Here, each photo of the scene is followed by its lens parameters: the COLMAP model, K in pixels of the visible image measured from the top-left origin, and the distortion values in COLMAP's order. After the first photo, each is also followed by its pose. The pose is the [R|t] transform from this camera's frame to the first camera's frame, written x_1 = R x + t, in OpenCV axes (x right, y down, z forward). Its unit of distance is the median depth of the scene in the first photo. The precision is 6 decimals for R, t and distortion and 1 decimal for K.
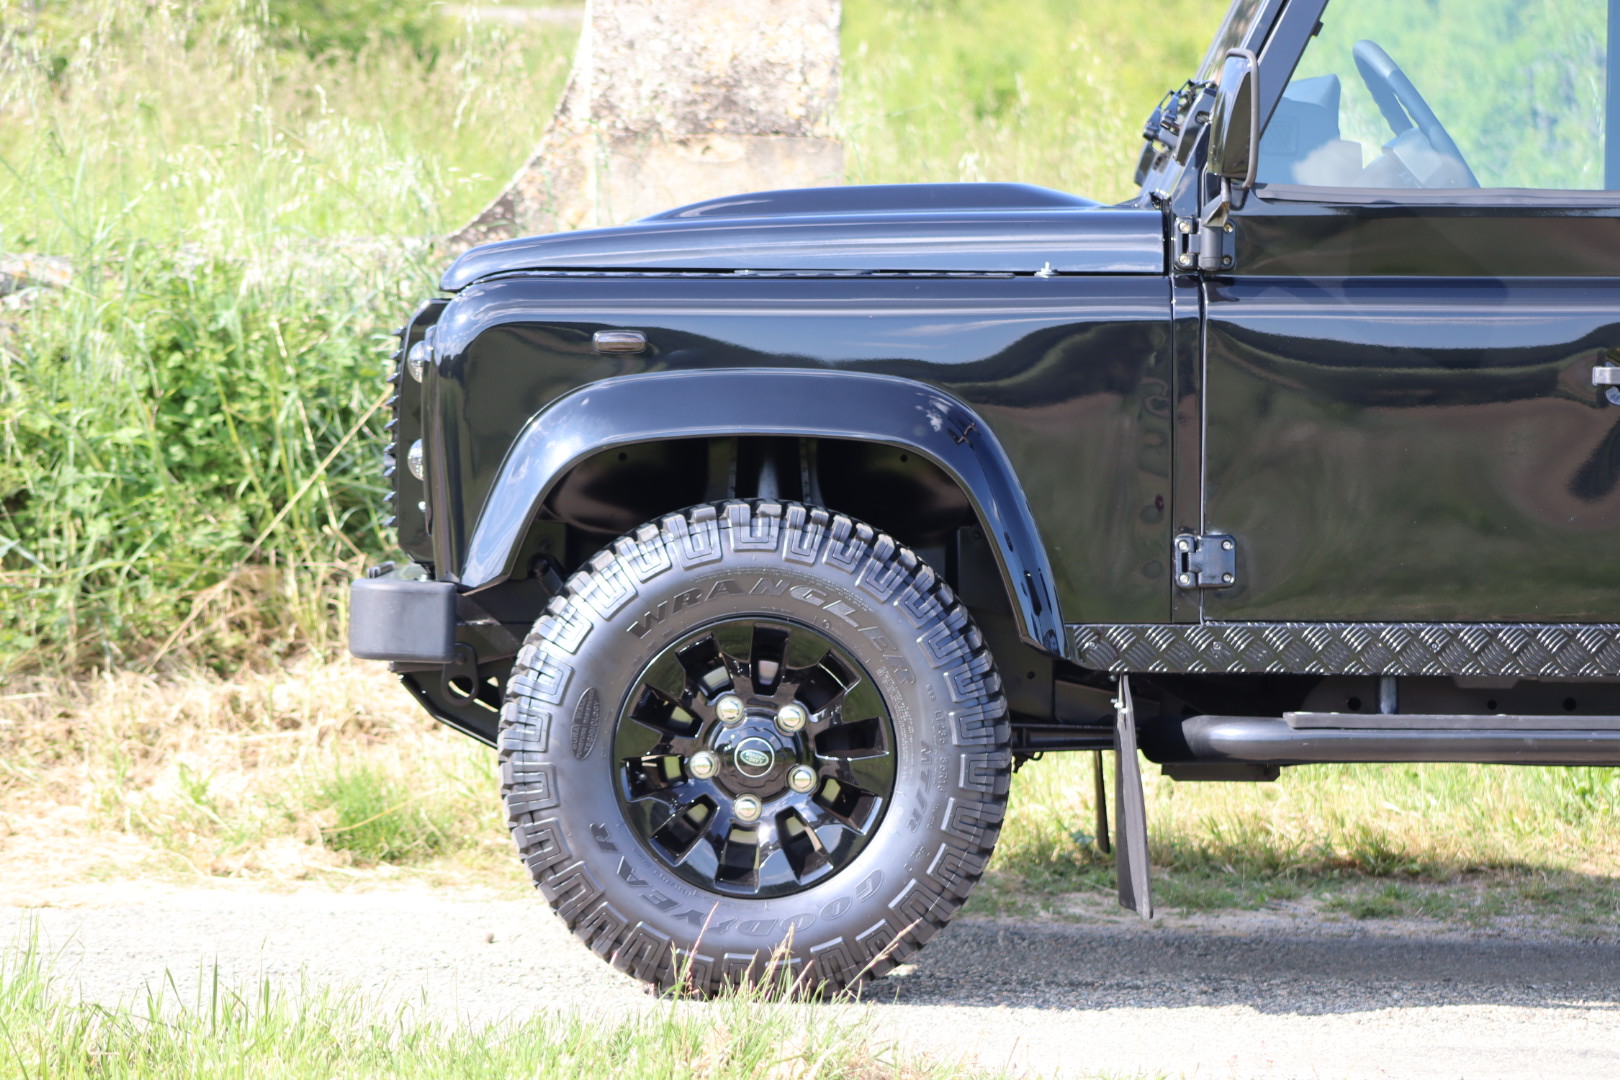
lens RADIAL K [[7105.5, 0, 808.7], [0, 7105.5, 541.1], [0, 0, 1]] dist [0.412463, 0.000000]
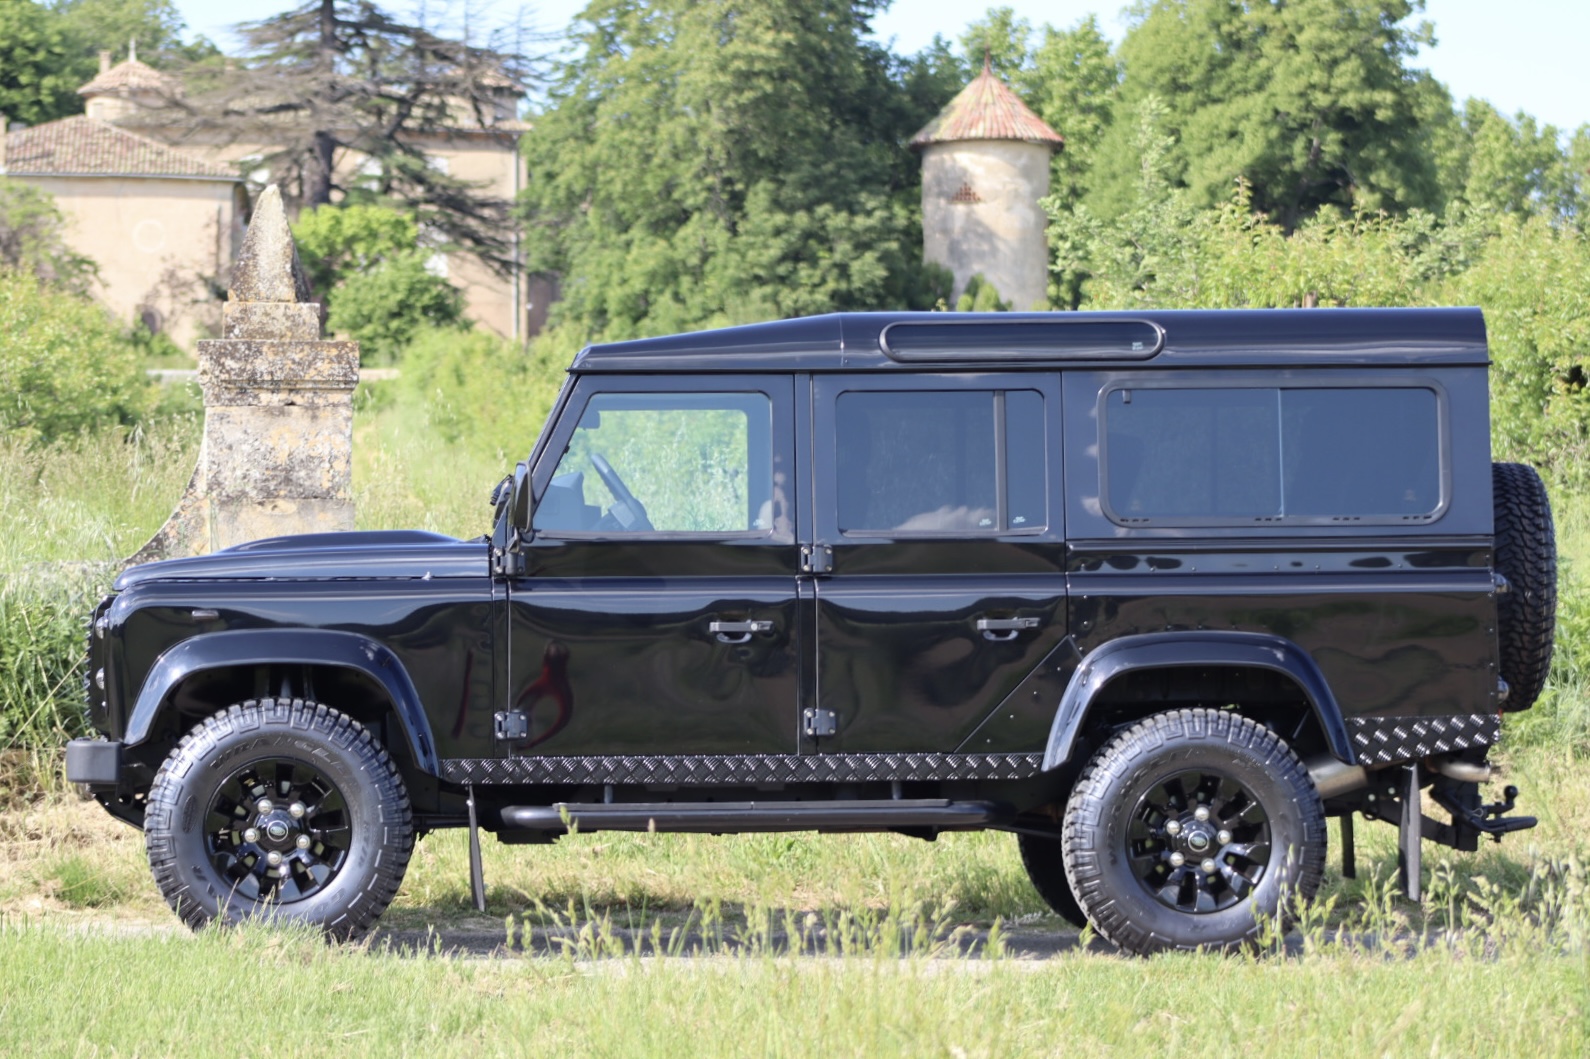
lens RADIAL K [[5991.2, 0, 795.9], [0, 5991.2, 527.8], [0, 0, 1]] dist [-0.075450, 0.000000]
pose [[0.998405, -0.012603, 0.055032, 0.043731], [0.015092, 0.998870, -0.045061, 0.023357], [-0.054402, 0.045819, 0.997467, -0.619834]]
